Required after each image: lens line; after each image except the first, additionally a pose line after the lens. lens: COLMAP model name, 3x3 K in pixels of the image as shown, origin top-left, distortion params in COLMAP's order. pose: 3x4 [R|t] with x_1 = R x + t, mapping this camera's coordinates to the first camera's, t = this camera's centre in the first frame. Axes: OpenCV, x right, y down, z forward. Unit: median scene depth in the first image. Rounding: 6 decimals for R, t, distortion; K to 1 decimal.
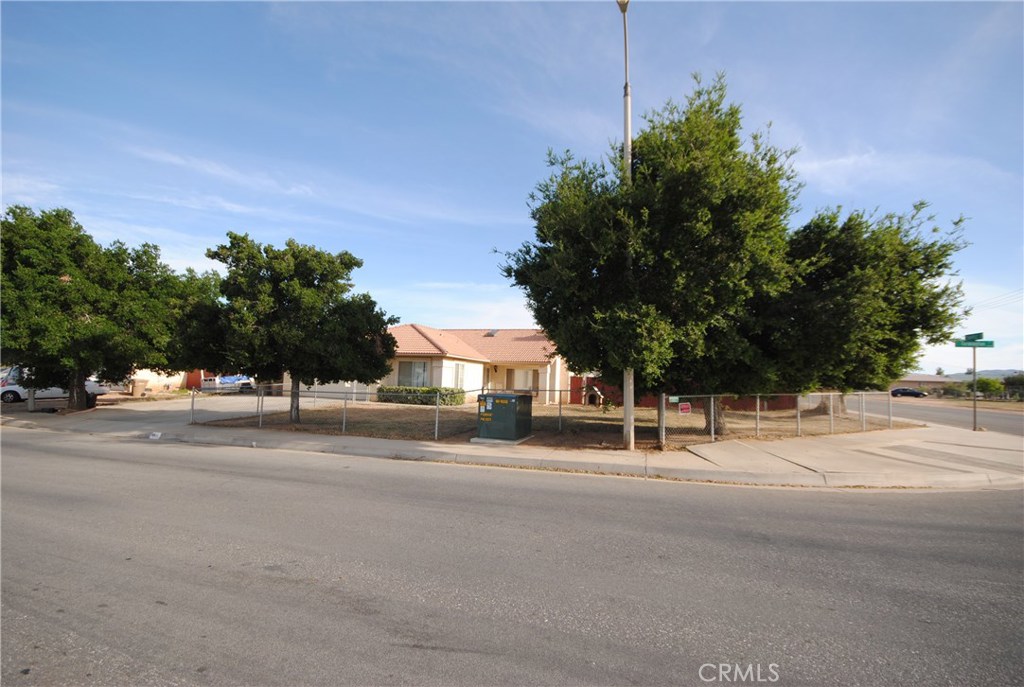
lens RADIAL K [[456.3, 0, 512.0], [0, 456.3, 343.5], [0, 0, 1]] dist [-0.004222, -0.000427]
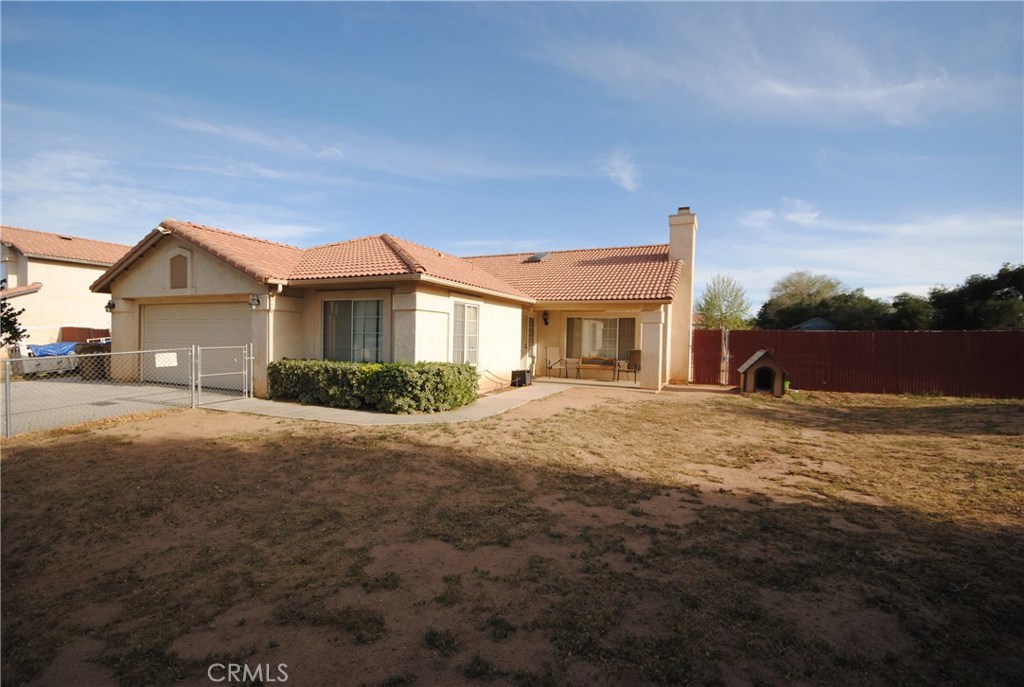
lens RADIAL K [[446.5, 0, 509.0], [0, 446.5, 346.7], [0, 0, 1]] dist [-0.002275, -0.000224]
pose [[0.996436, -0.018106, -0.082391, -0.034699], [0.026319, 0.994668, 0.099710, 0.036861], [0.080147, -0.101523, 0.991600, 0.498255]]
